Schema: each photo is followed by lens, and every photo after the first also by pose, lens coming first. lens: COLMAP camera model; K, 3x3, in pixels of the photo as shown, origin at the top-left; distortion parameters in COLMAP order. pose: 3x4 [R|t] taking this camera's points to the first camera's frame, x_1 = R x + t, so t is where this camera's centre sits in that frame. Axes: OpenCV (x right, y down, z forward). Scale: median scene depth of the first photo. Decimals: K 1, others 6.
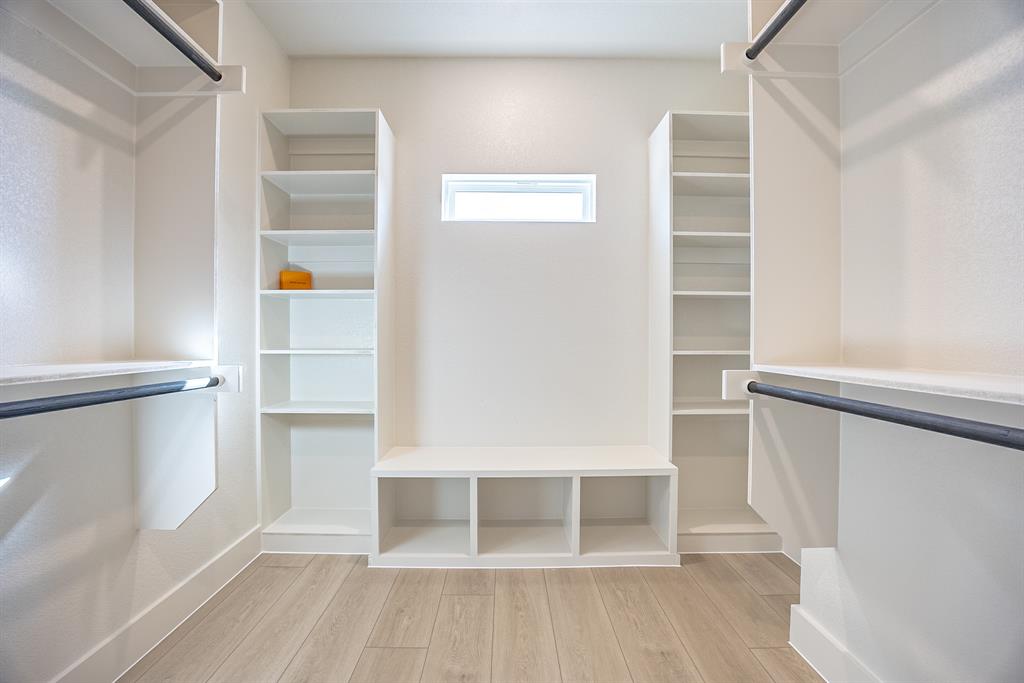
lens RADIAL K [[397.1, 0, 512.2], [0, 397.1, 342.0], [0, 0, 1]] dist [-0.009672, 0.002225]
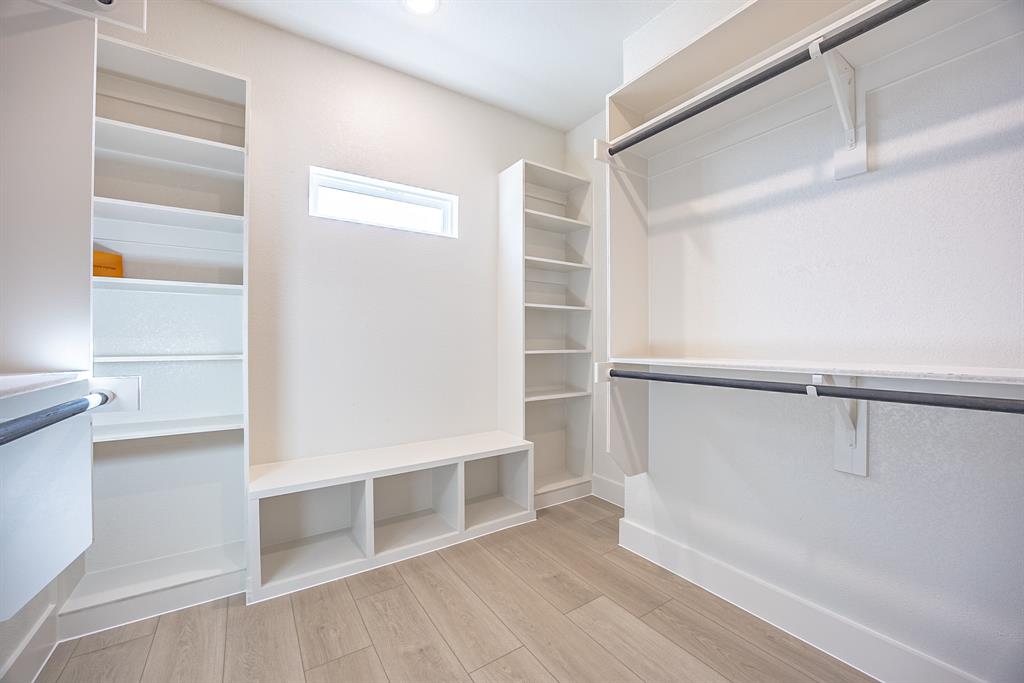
lens RADIAL K [[397.1, 0, 512.0], [0, 397.1, 341.0], [0, 0, 1]] dist [-0.009672, 0.002225]
pose [[0.846541, -0.002092, 0.532319, -0.323041], [0.006804, 0.999953, -0.006890, 0.000157], [-0.532280, 0.009455, 0.846516, -0.044632]]
